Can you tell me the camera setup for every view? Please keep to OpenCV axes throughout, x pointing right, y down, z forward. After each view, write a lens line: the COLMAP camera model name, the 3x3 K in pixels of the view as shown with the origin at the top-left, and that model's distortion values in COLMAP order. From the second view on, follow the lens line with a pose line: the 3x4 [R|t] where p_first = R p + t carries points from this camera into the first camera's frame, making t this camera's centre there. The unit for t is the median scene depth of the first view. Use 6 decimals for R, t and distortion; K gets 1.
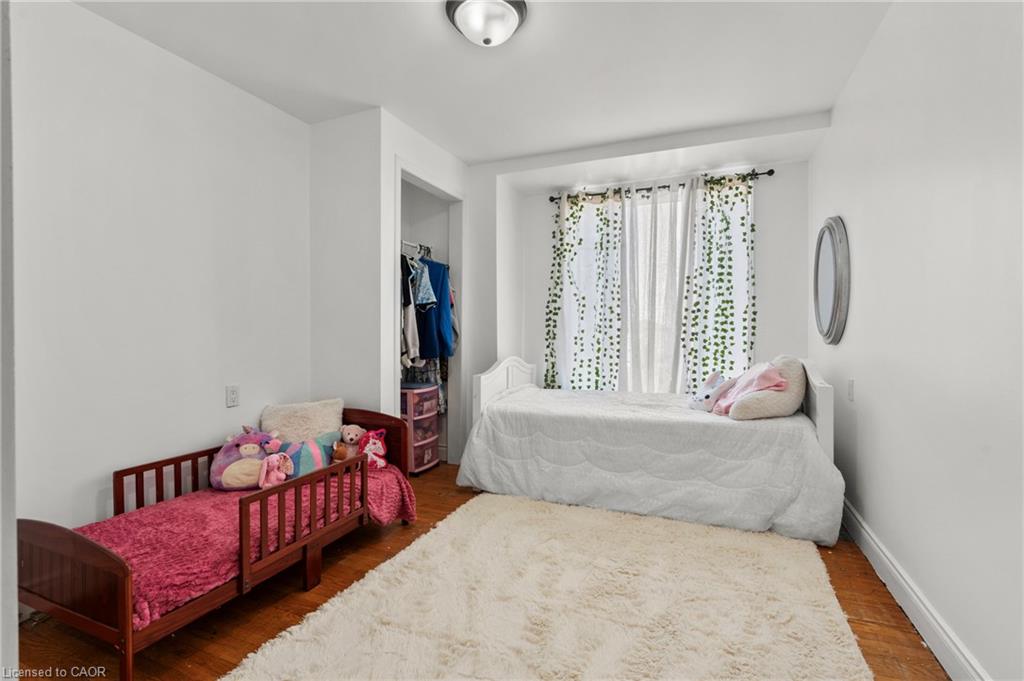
lens RADIAL K [[451.7, 0, 514.9], [0, 451.7, 338.7], [0, 0, 1]] dist [-0.008051, 0.001274]
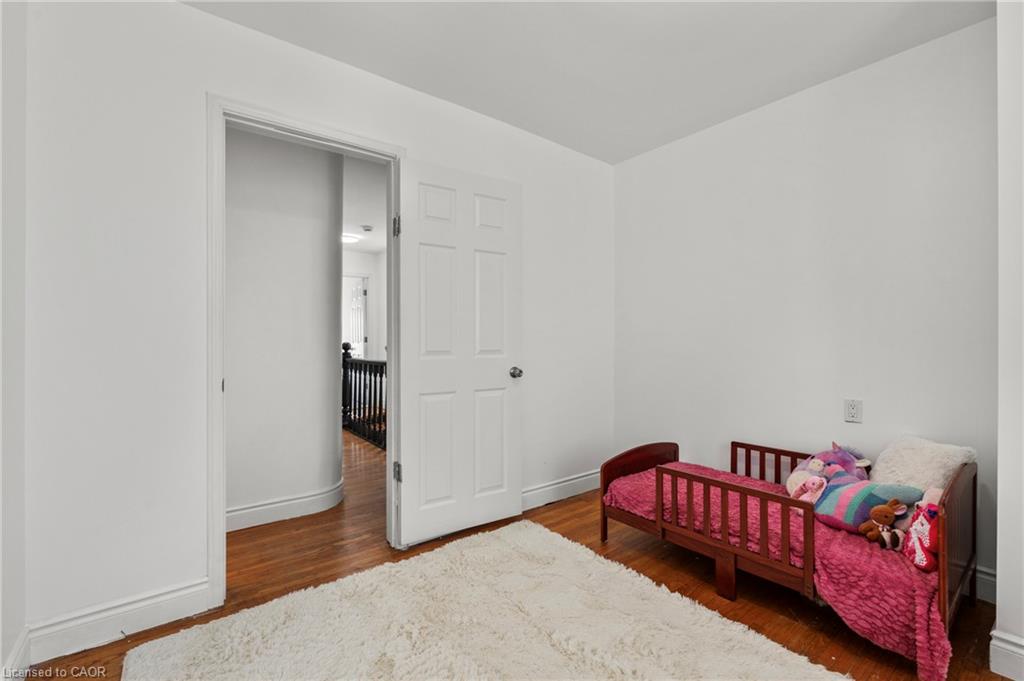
lens RADIAL K [[451.7, 0, 514.2], [0, 451.7, 339.6], [0, 0, 1]] dist [-0.008051, 0.001274]
pose [[-0.502121, -0.001356, -0.864796, 0.621739], [-0.005998, 0.999980, 0.001915, -0.017961], [0.864776, 0.006149, -0.502119, 1.044255]]
